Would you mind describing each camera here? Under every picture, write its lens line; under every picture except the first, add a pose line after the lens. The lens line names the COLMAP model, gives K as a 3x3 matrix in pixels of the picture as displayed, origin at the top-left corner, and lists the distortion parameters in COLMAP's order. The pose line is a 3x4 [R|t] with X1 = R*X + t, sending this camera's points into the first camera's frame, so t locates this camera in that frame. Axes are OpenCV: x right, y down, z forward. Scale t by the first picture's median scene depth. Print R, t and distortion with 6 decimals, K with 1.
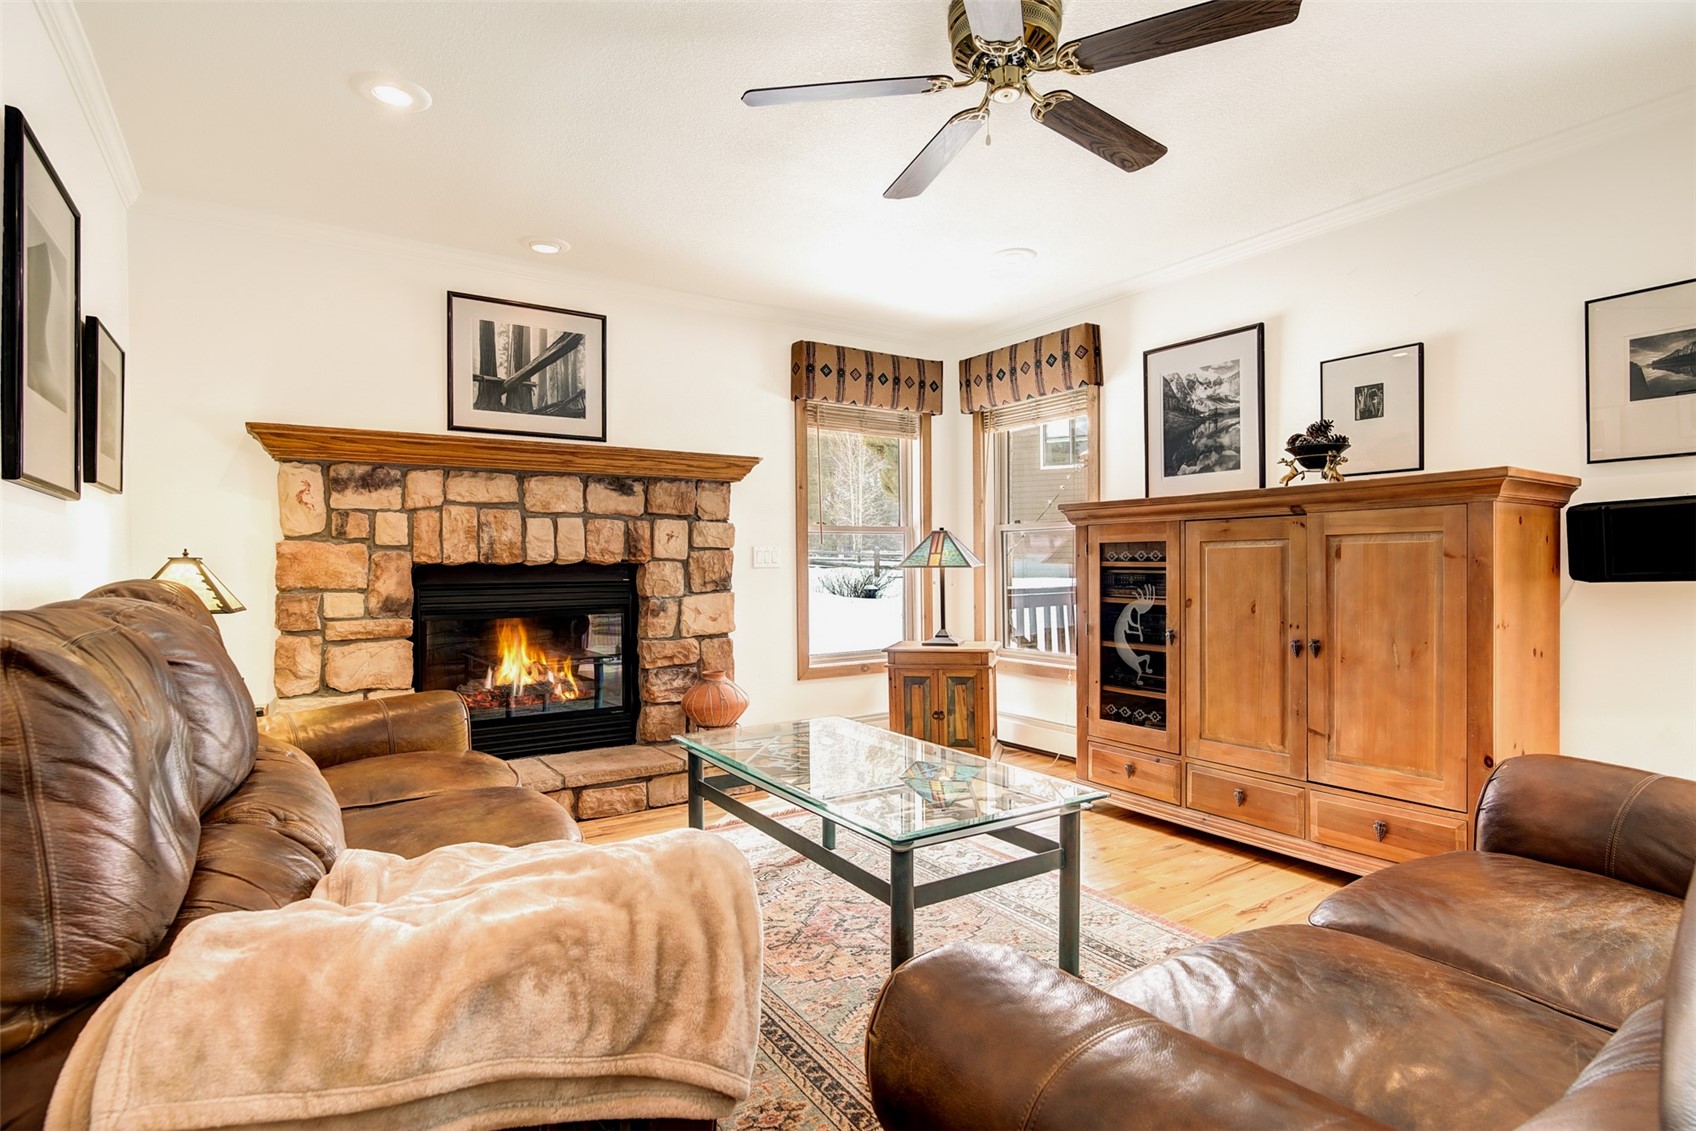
lens RADIAL K [[874.9, 0, 862.6], [0, 874.9, 574.3], [0, 0, 1]] dist [-0.007184, 0.001273]
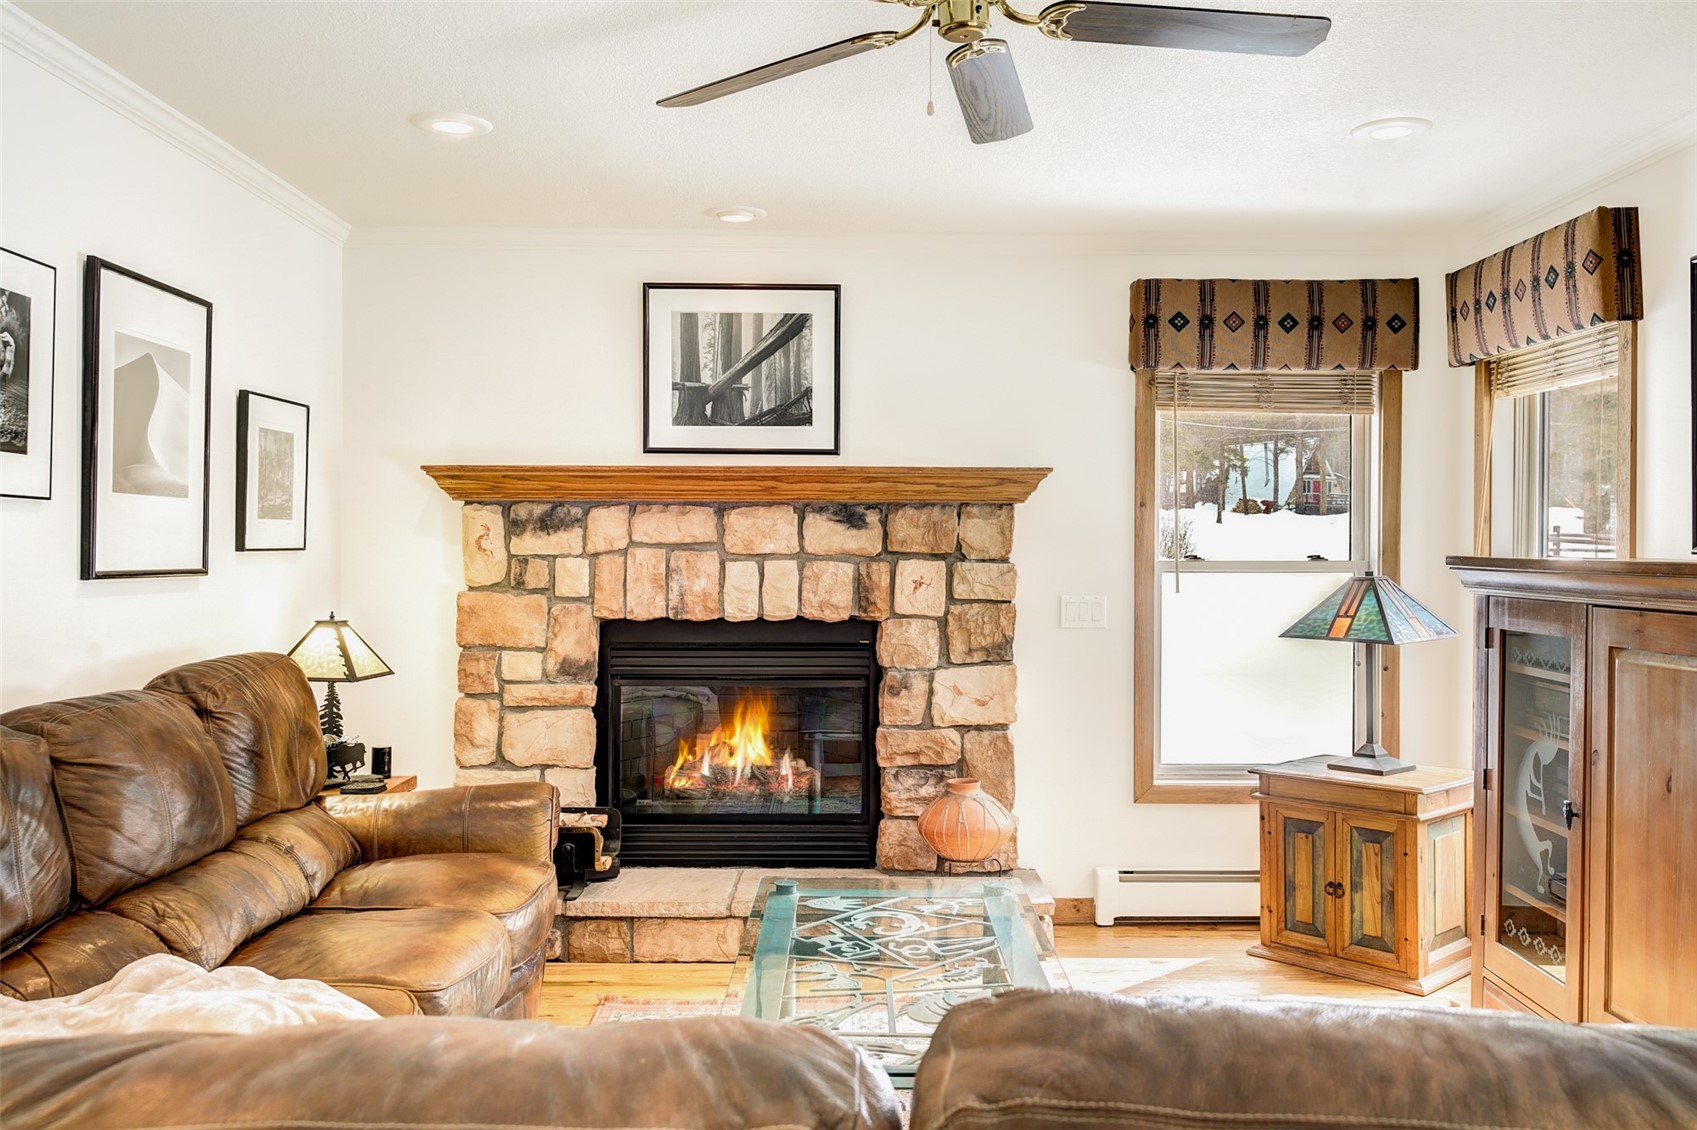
lens RADIAL K [[1457.3, 0, 857.2], [0, 1457.3, 552.1], [0, 0, 1]] dist [0.011378, 0.007479]
pose [[0.827197, 0.015736, -0.561691, 0.422687], [-0.016634, 0.999855, 0.003514, -0.075821], [0.561665, 0.006437, 0.827340, -0.010279]]
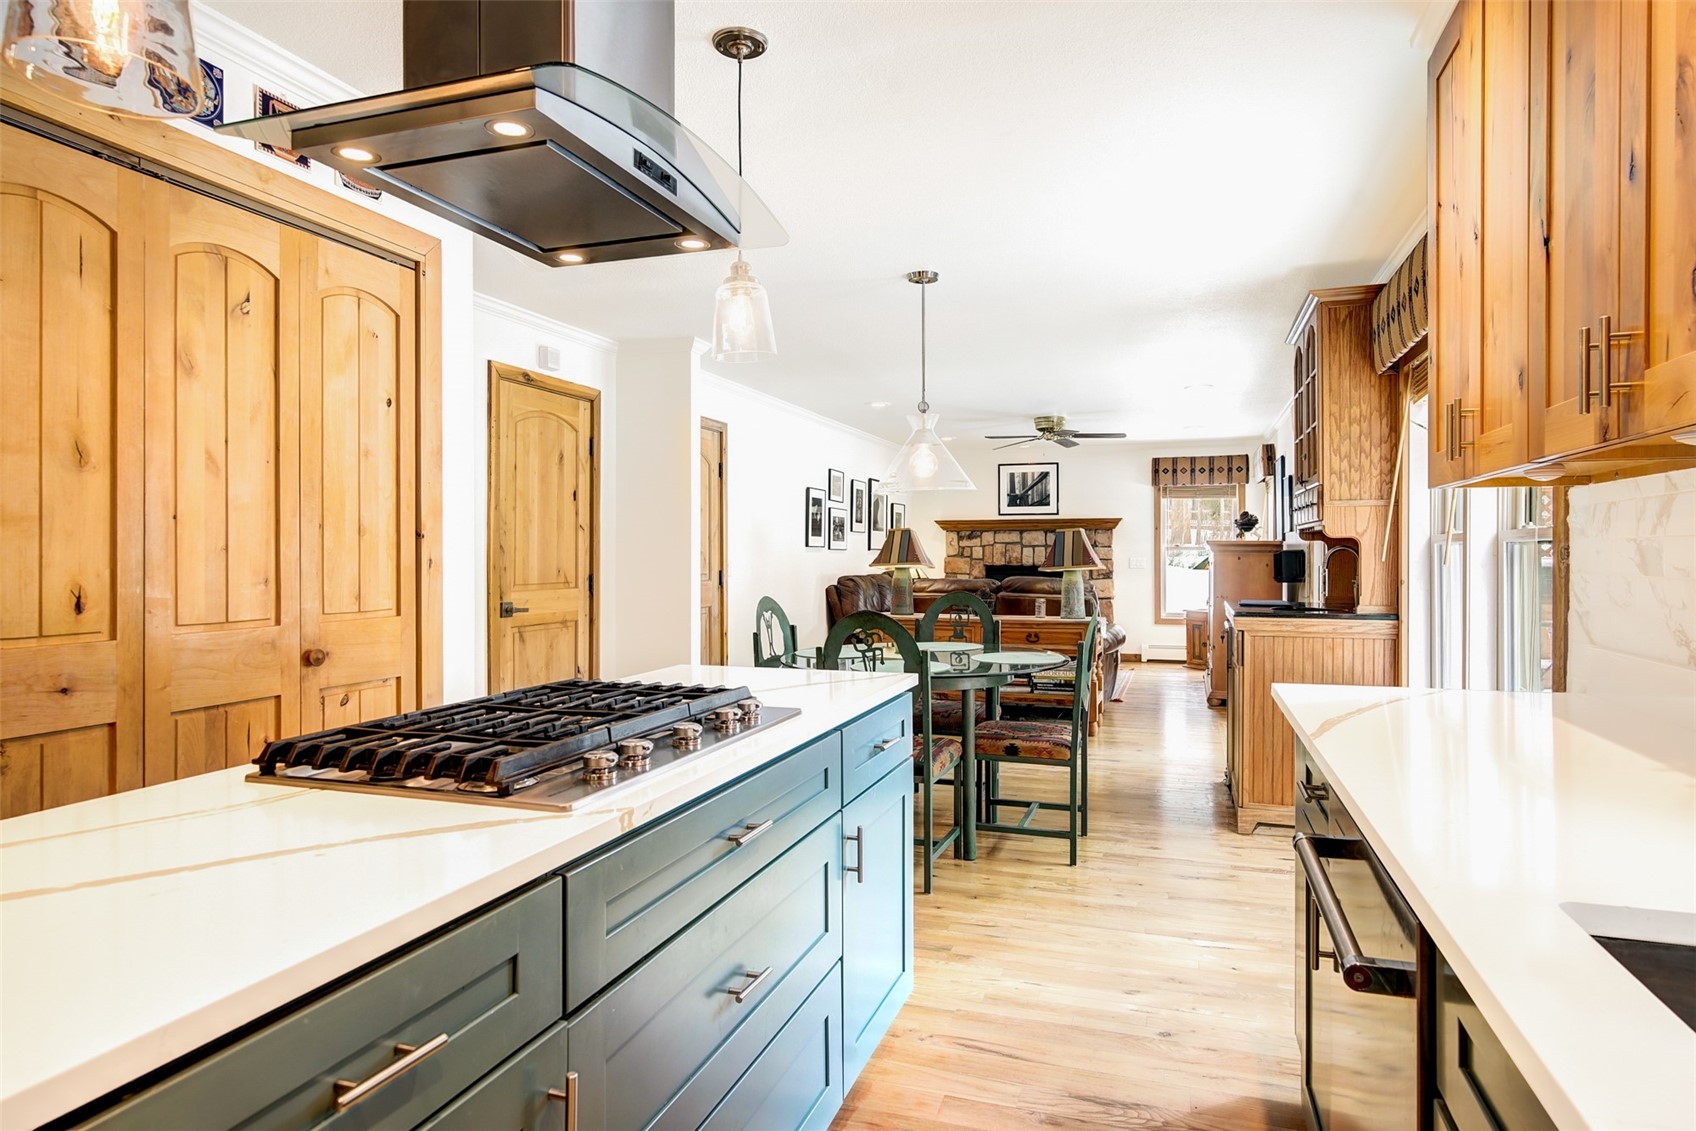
lens RADIAL K [[974.1, 0, 844.6], [0, 974.1, 565.6], [0, 0, 1]] dist [0.002302, -0.000670]
pose [[0.590415, 0.016411, -0.806933, 1.559342], [-0.011151, 0.999864, 0.012175, -0.038811], [0.807023, 0.001810, 0.590518, -1.079947]]
